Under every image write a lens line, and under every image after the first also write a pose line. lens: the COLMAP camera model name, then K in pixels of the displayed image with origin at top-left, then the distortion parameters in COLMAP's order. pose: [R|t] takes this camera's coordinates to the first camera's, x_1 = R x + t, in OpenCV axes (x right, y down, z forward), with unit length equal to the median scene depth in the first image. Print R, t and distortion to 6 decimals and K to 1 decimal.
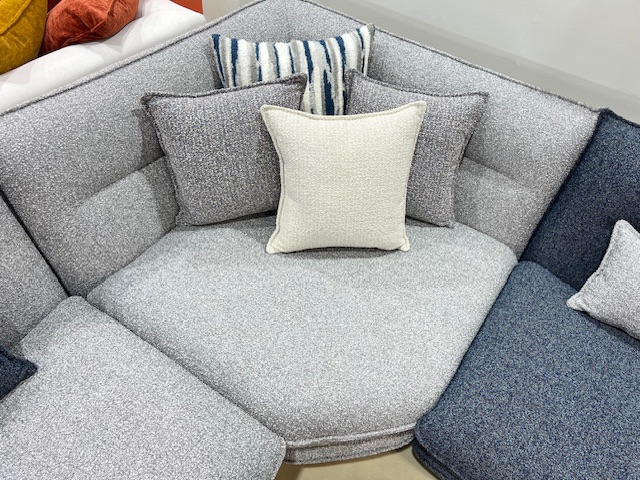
lens RADIAL K [[475.8, 0, 323.2], [0, 475.8, 243.7], [0, 0, 1]] dist [0.047302, -0.051928]
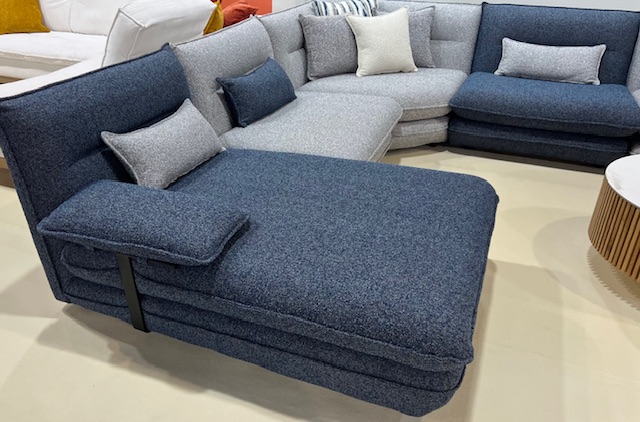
lens RADIAL K [[548.1, 0, 266.4], [0, 548.1, 209.9], [0, 0, 1]] dist [0.054215, -0.057340]
pose [[0.982053, -0.156904, 0.104659, -0.927336], [0.183648, 0.921908, -0.341113, 1.414475], [-0.042964, 0.354212, 0.934178, -1.172948]]
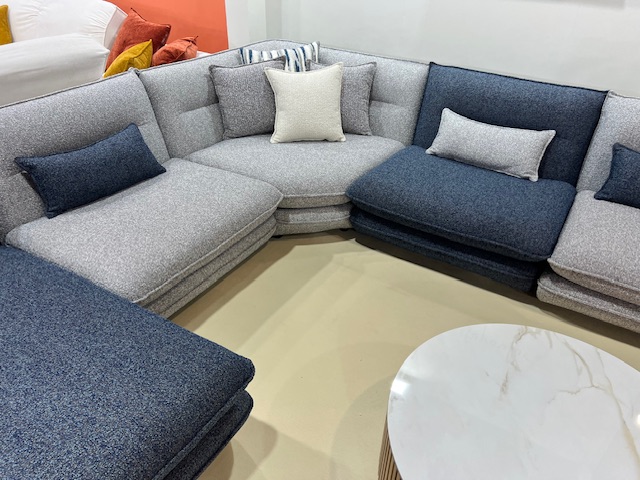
lens RADIAL K [[475.8, 0, 322.9], [0, 475.8, 249.2], [0, 0, 1]] dist [0.047302, -0.051928]
pose [[0.997277, -0.073544, -0.005467, 0.074823], [0.069945, 0.966752, -0.245964, 0.954152], [0.023374, 0.244912, 0.969263, -0.792827]]
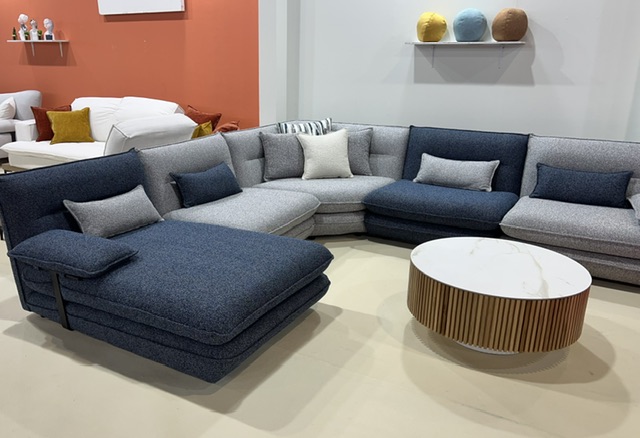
lens RADIAL K [[545.9, 0, 266.5], [0, 545.9, 232.1], [0, 0, 1]] dist [0.080088, -0.080431]
pose [[0.995609, -0.092592, -0.013761, -0.329991], [0.072927, 0.859375, -0.506118, 1.956743], [0.058688, 0.502892, 0.862354, -1.686275]]
